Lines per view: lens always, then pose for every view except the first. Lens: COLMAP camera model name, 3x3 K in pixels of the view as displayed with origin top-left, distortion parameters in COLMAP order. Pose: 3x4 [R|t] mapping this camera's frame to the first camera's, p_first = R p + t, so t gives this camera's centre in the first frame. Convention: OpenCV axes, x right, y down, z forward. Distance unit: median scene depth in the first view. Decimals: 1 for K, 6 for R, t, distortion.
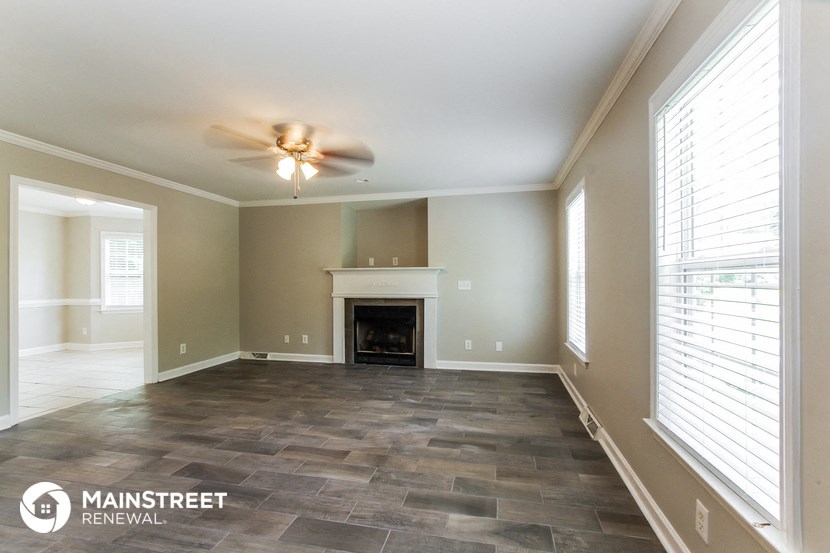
lens RADIAL K [[365.9, 0, 417.6], [0, 365.9, 281.9], [0, 0, 1]] dist [-0.012140, 0.000030]
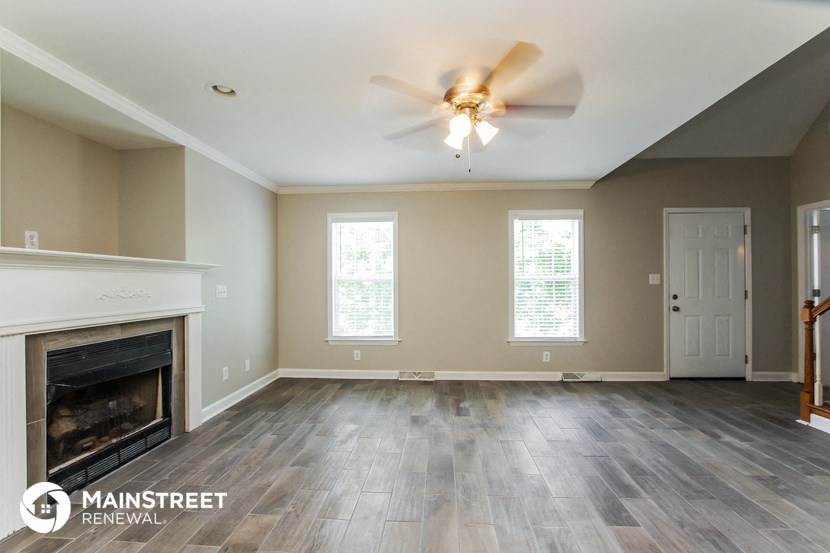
lens RADIAL K [[365.9, 0, 417.6], [0, 365.9, 281.9], [0, 0, 1]] dist [-0.012140, 0.000030]
pose [[-0.157522, 0.008027, 0.987483, -0.672186], [0.002677, 0.999967, -0.007701, -0.003152], [-0.987512, 0.001430, -0.157539, 0.774134]]
